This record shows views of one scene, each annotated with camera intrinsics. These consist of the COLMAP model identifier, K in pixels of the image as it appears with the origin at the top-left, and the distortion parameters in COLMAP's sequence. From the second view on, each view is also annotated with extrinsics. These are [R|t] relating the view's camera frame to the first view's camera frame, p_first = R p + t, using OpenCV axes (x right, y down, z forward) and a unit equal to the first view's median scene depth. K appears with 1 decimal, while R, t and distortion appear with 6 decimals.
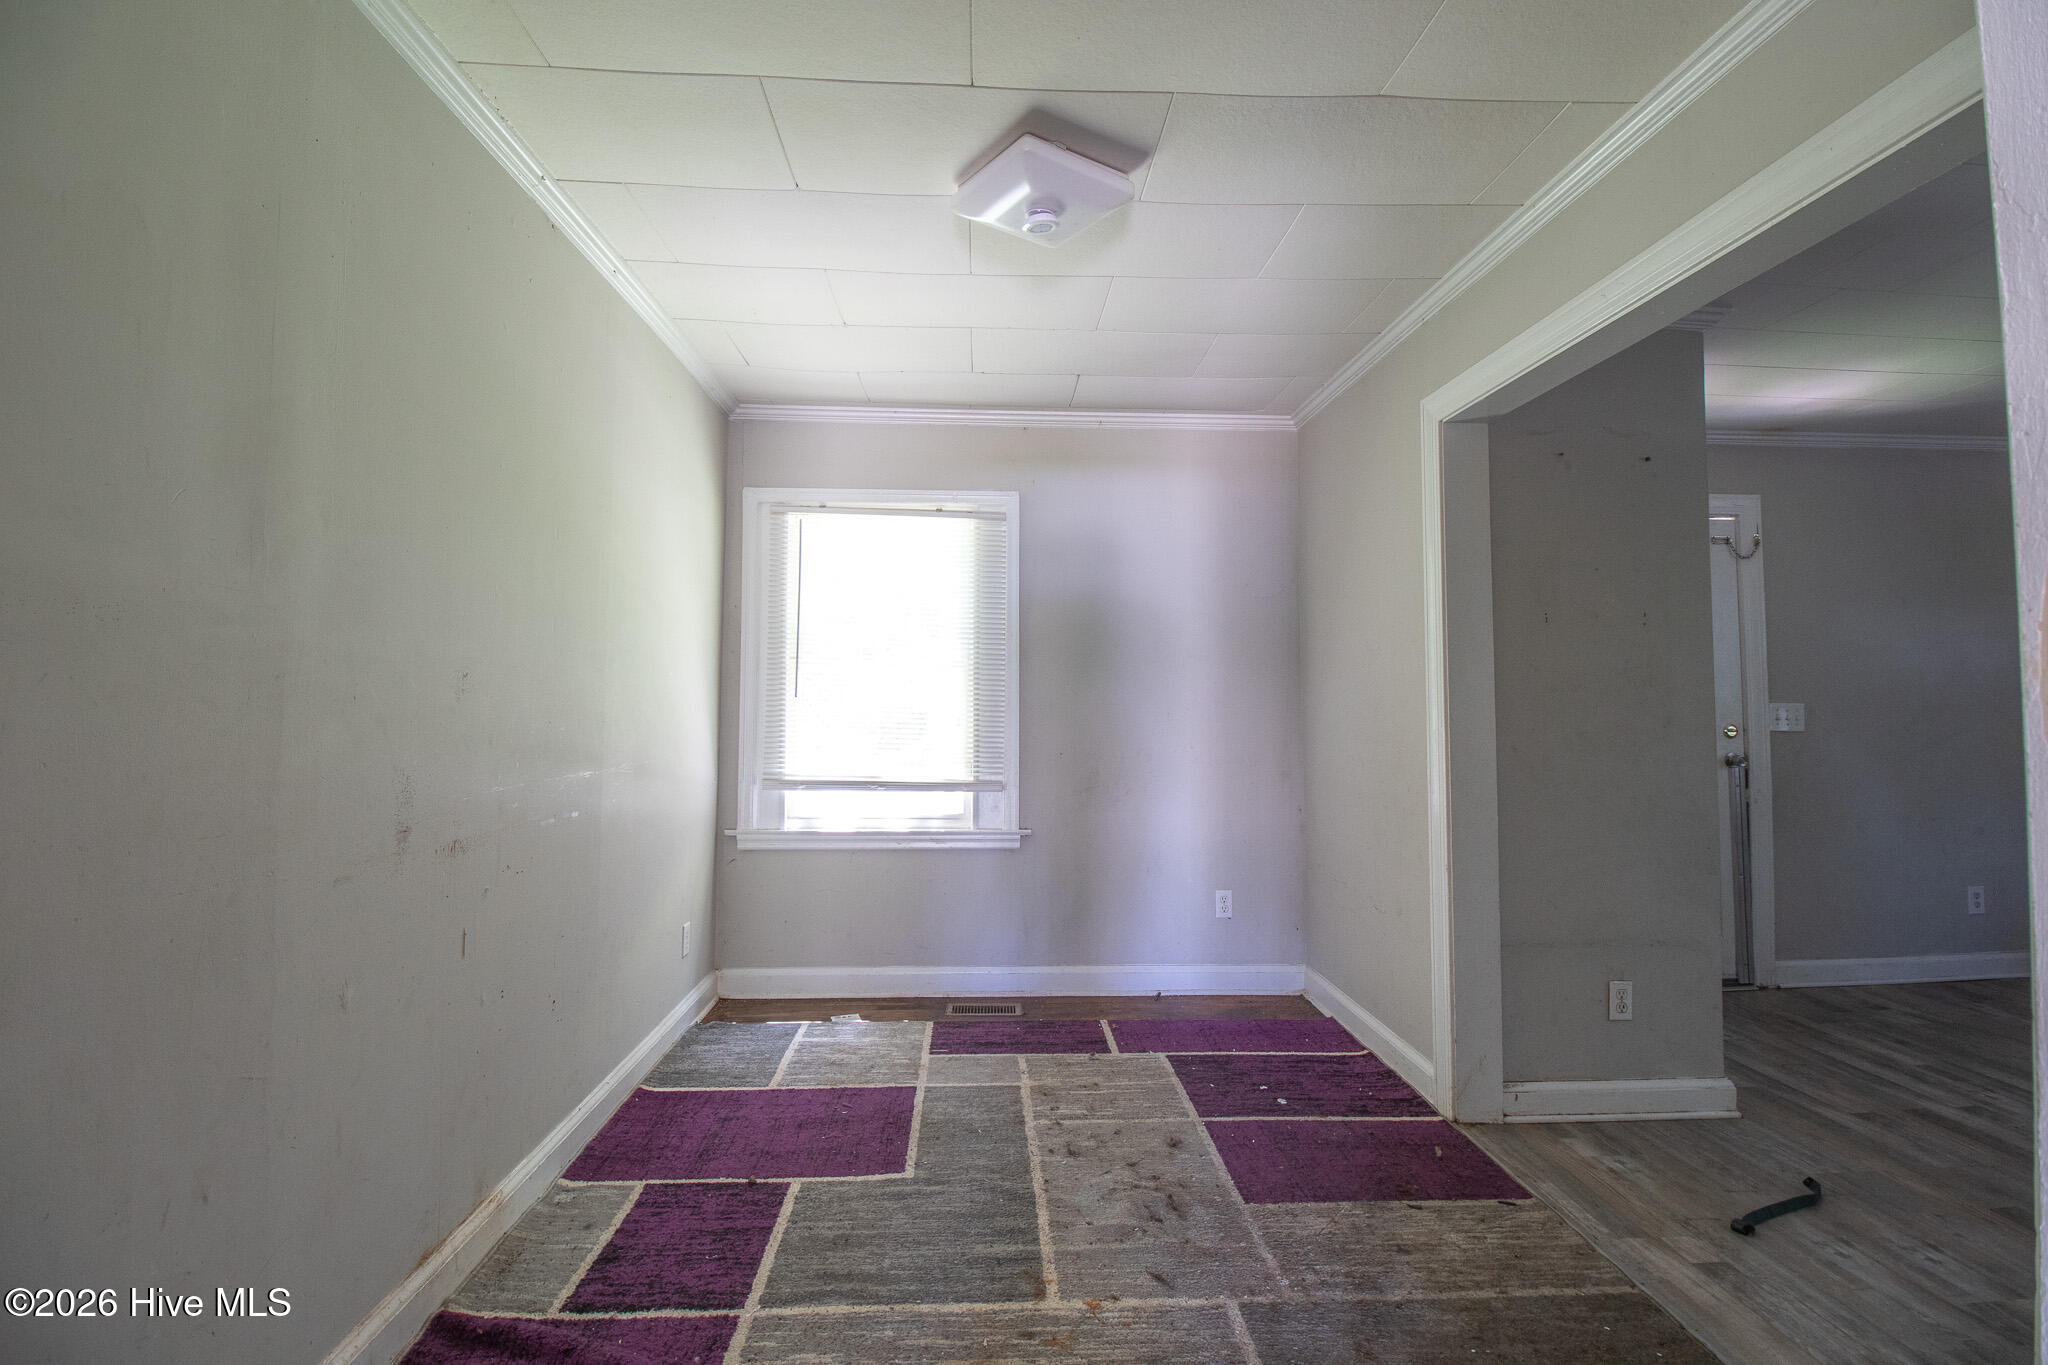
lens RADIAL K [[951.7, 0, 1029.6], [0, 951.7, 674.9], [0, 0, 1]] dist [-0.004432, -0.001624]
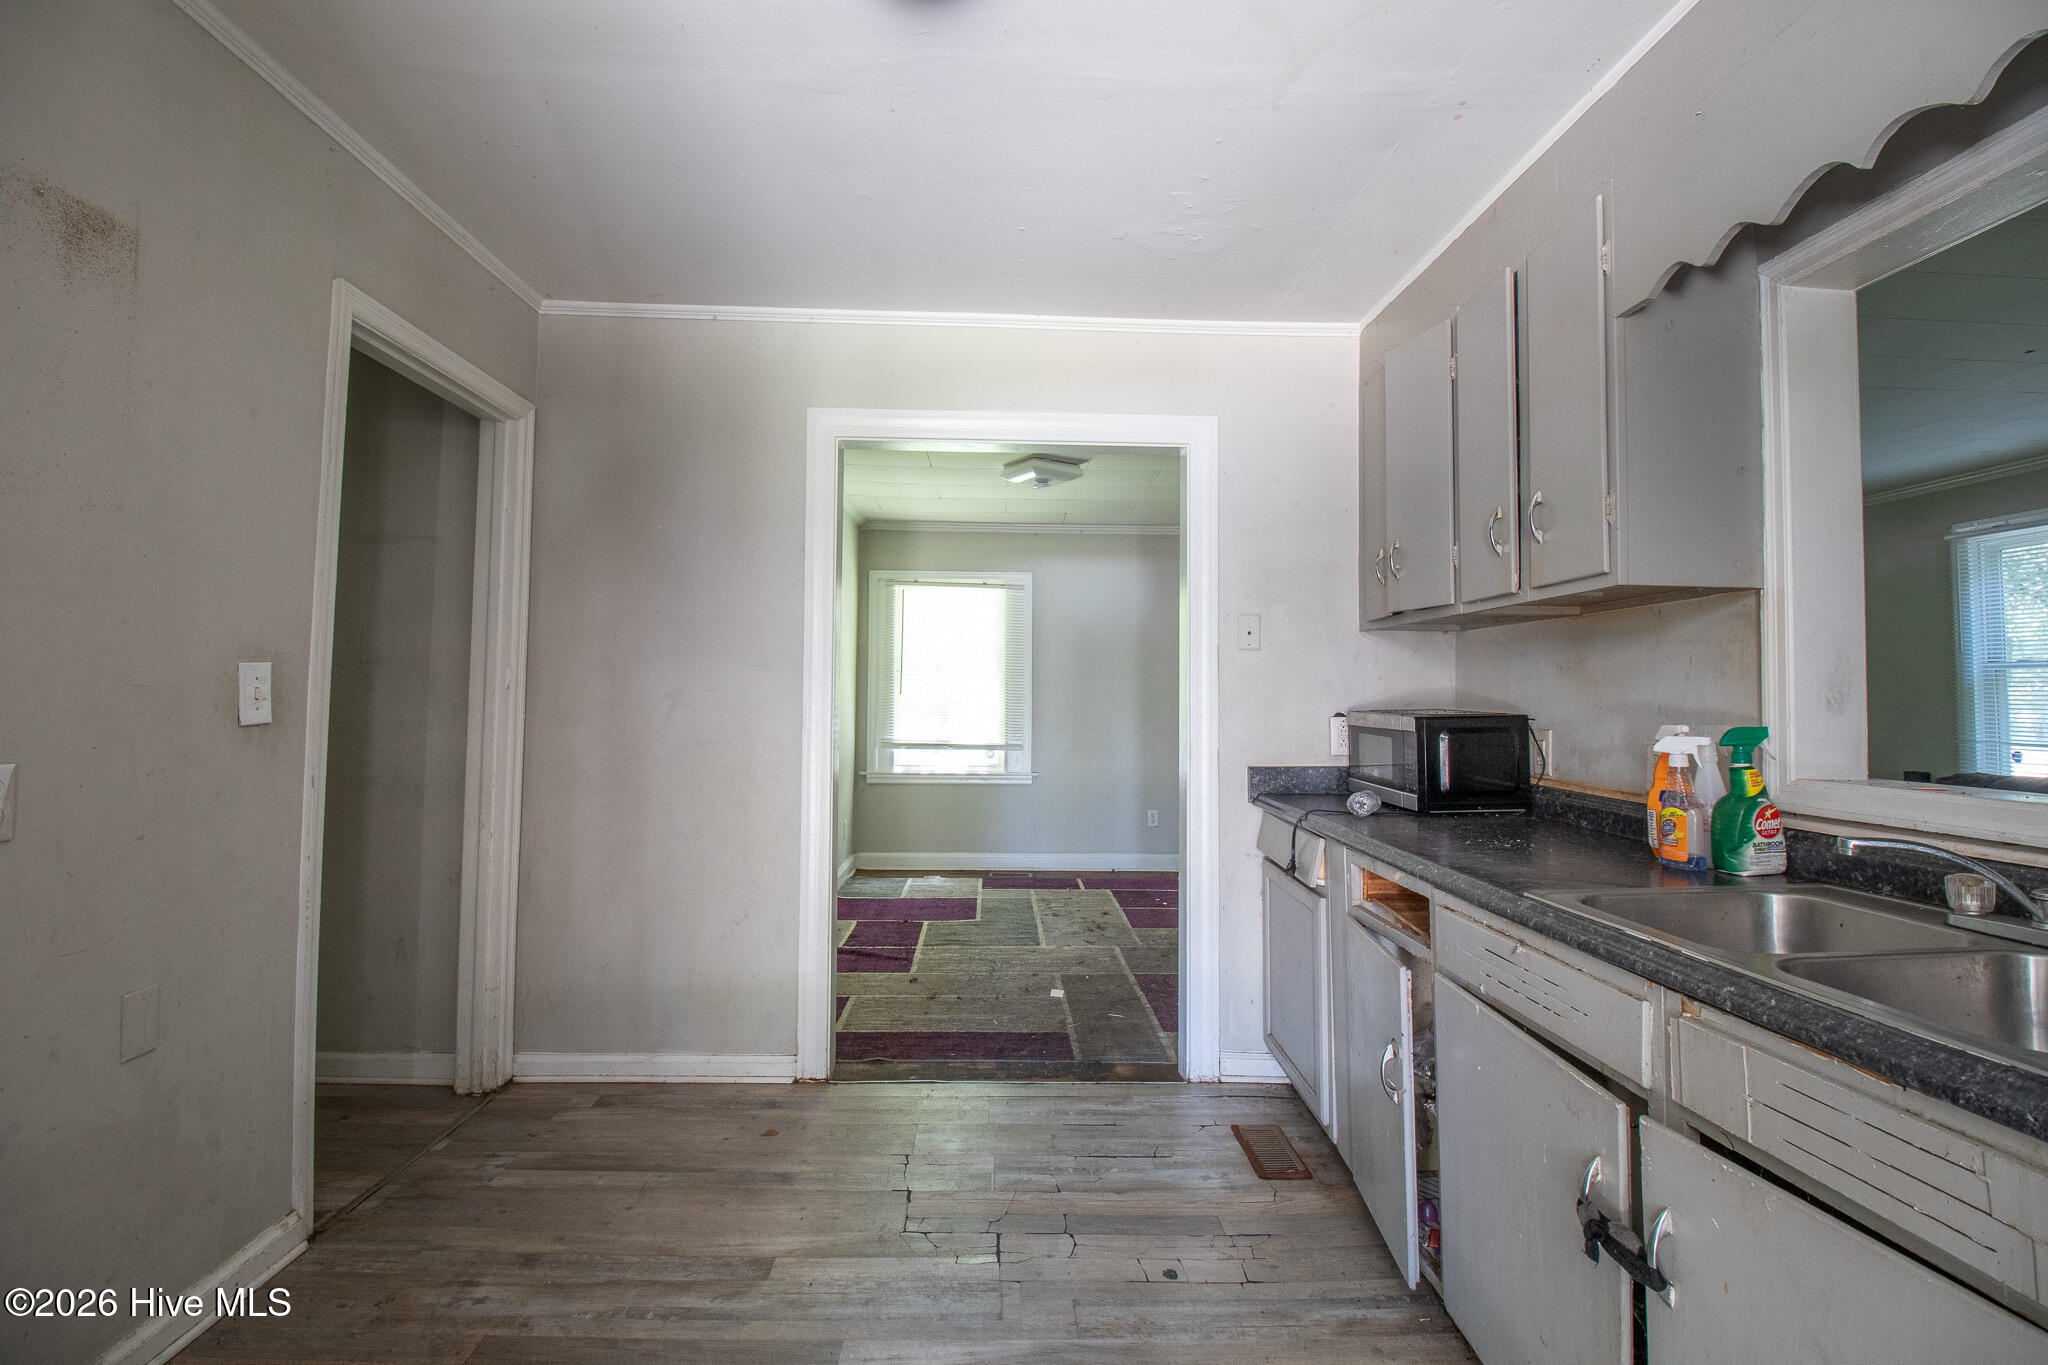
lens RADIAL K [[951.7, 0, 1029.6], [0, 951.7, 674.9], [0, 0, 1]] dist [-0.004432, -0.001624]
pose [[0.999843, 0.002735, -0.017494, 0.014988], [-0.002531, 0.999929, 0.011663, -0.031467], [0.017524, -0.011617, 0.999779, -0.699806]]
